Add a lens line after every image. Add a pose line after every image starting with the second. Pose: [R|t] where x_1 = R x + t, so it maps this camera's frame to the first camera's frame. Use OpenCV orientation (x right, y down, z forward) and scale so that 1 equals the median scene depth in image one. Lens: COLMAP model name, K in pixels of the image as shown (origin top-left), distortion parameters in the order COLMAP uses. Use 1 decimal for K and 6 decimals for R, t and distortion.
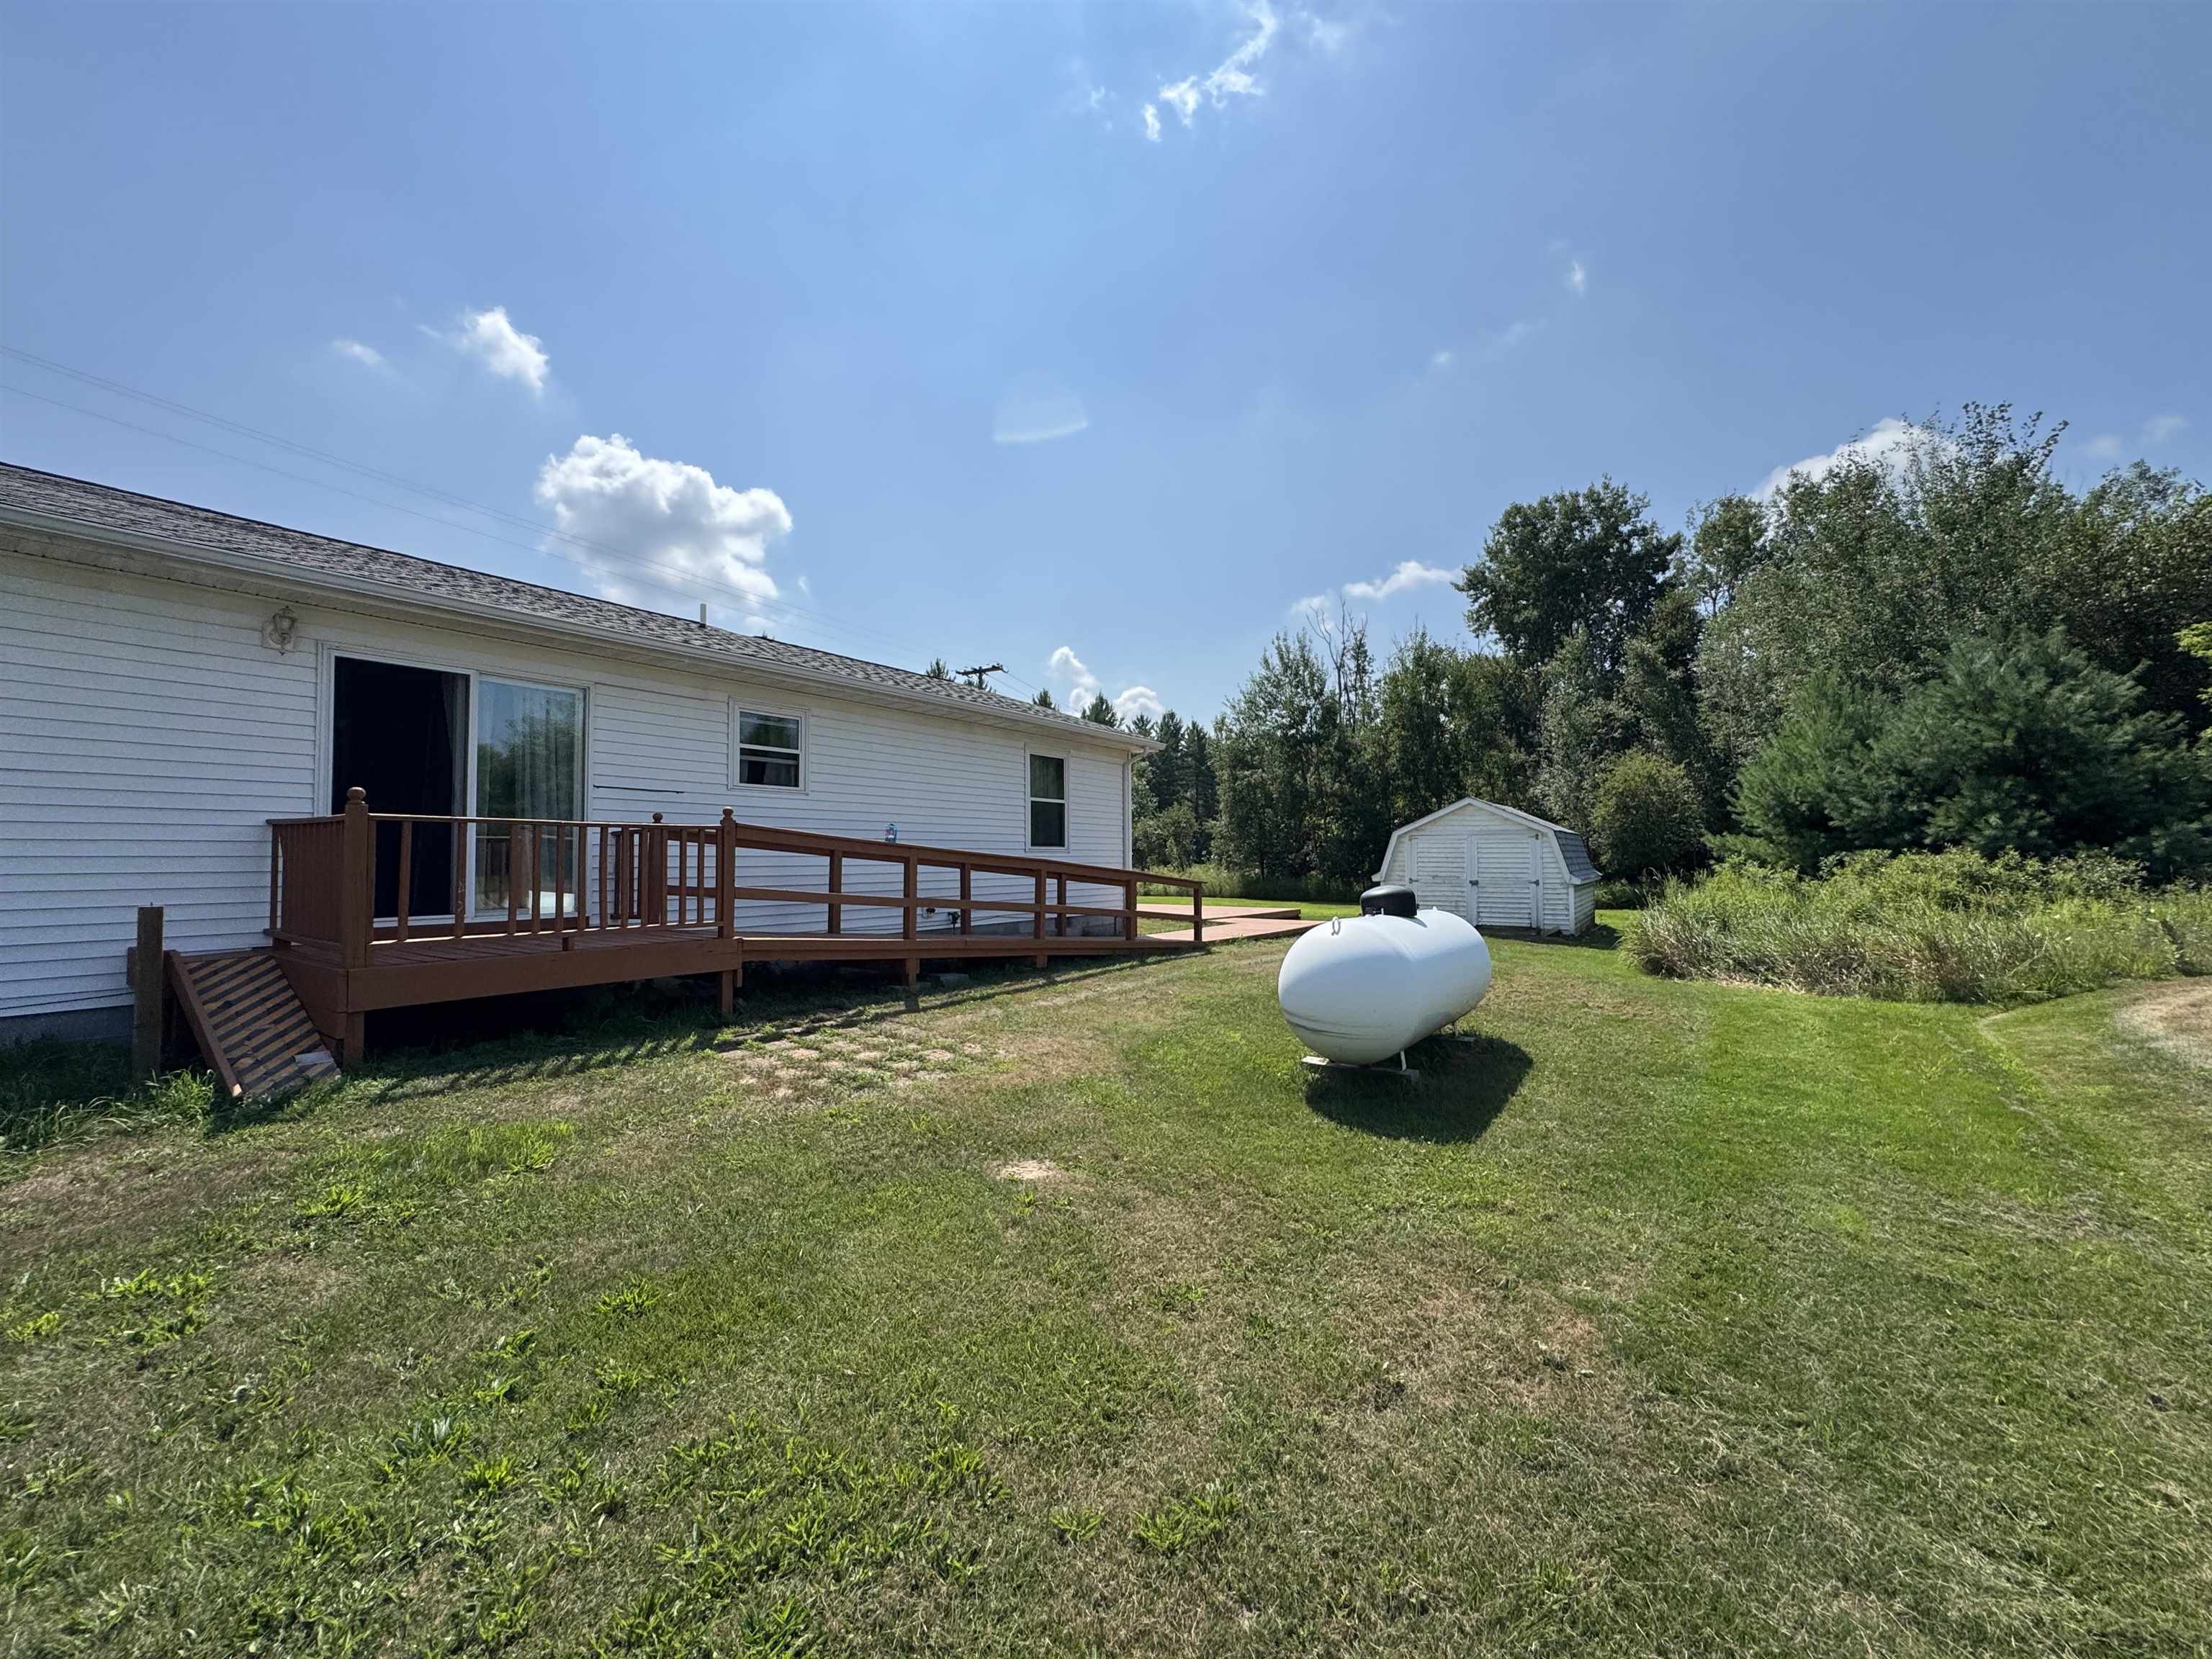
lens RADIAL K [[887.6, 0, 1106.0], [0, 887.6, 829.5], [0, 0, 1]] dist [0.001786, 0.000539]
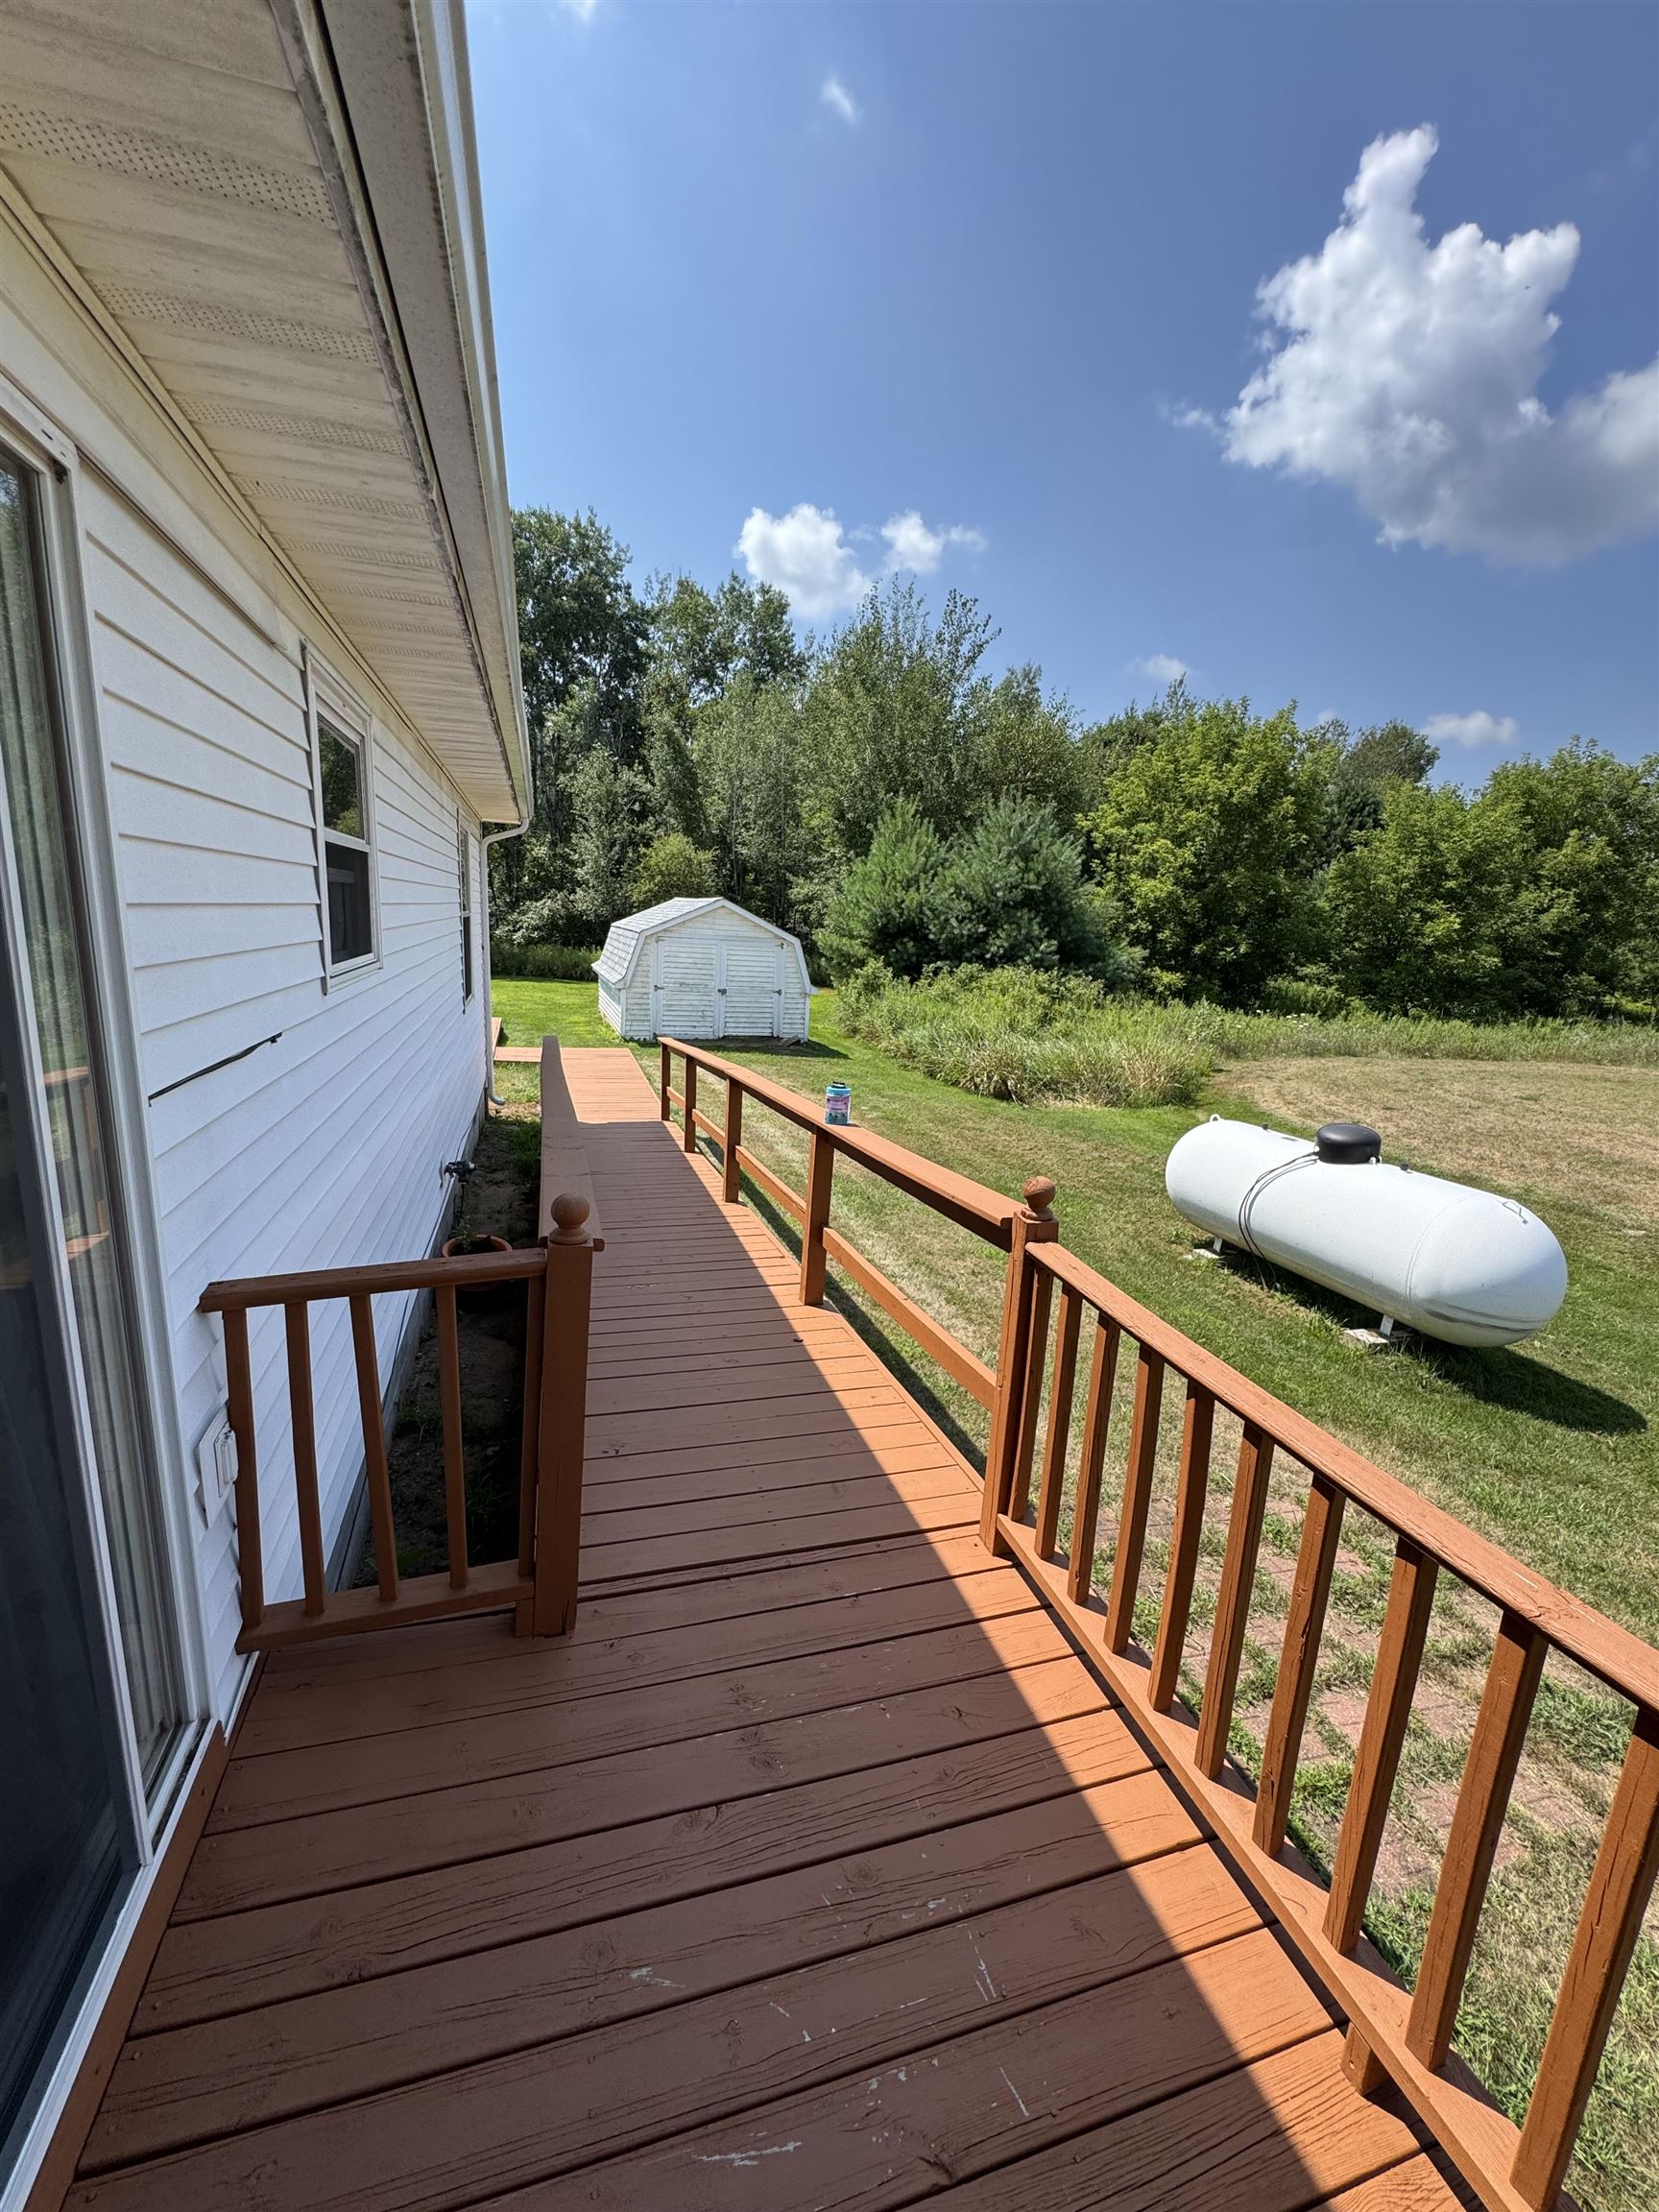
lens RADIAL K [[887.6, 0, 829.5], [0, 887.6, 1106.0], [0, 0, 1]] dist [0.001786, 0.000539]
pose [[0.618949, -0.124202, 0.775549, -0.130062], [-0.084171, 0.971243, 0.222716, -0.020612], [-0.780908, -0.203129, 0.590695, 0.160666]]
